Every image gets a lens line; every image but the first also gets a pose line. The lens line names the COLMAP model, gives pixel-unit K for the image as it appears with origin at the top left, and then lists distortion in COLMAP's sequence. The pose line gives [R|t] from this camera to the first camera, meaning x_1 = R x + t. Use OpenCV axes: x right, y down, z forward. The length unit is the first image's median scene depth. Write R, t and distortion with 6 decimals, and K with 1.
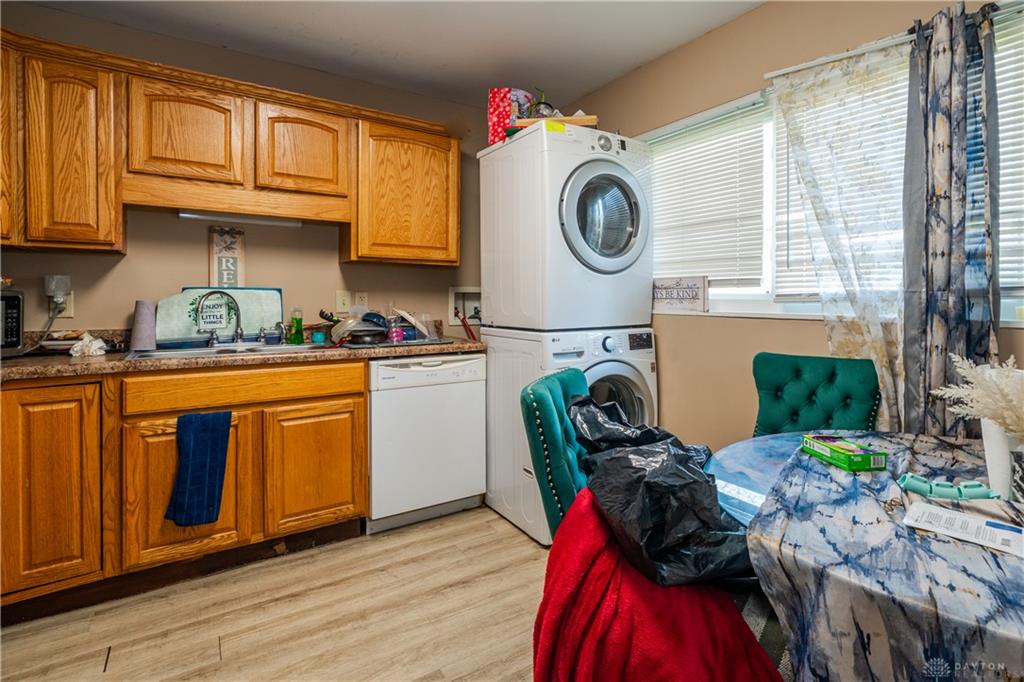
lens RADIAL K [[479.6, 0, 538.2], [0, 479.6, 300.9], [0, 0, 1]] dist [0.002163, 0.000840]
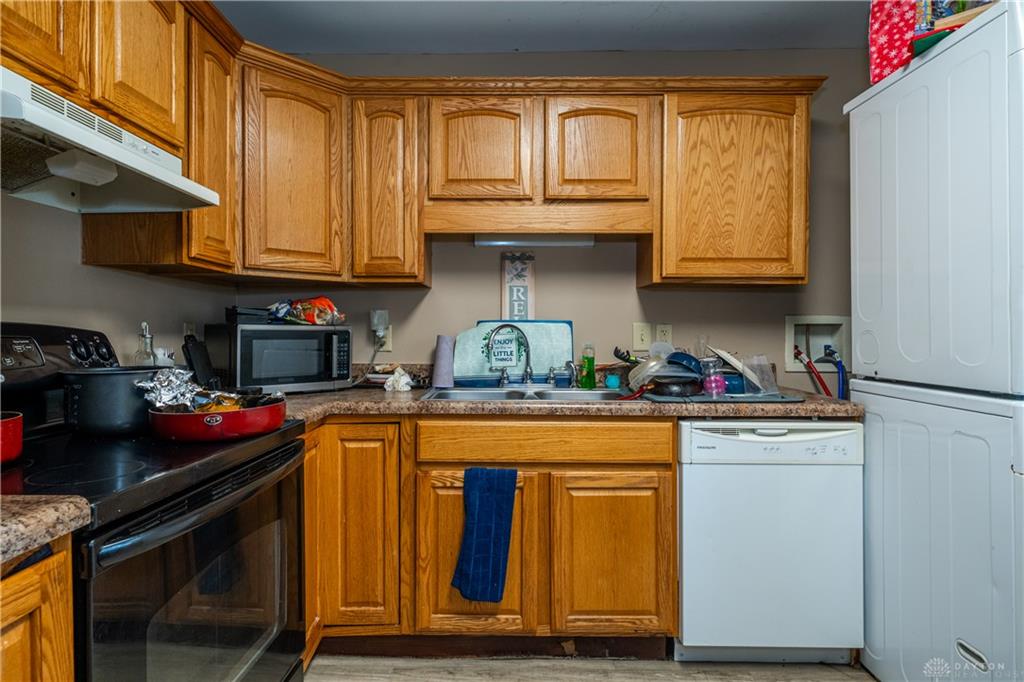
lens RADIAL K [[541.6, 0, 512.4], [0, 541.6, 333.3], [0, 0, 1]] dist [-0.005838, -0.000210]
pose [[0.822271, 0.003000, -0.569088, -0.113085], [-0.003605, 0.999994, 0.000062, -0.005105], [0.569084, 0.002000, 0.822277, 0.223755]]
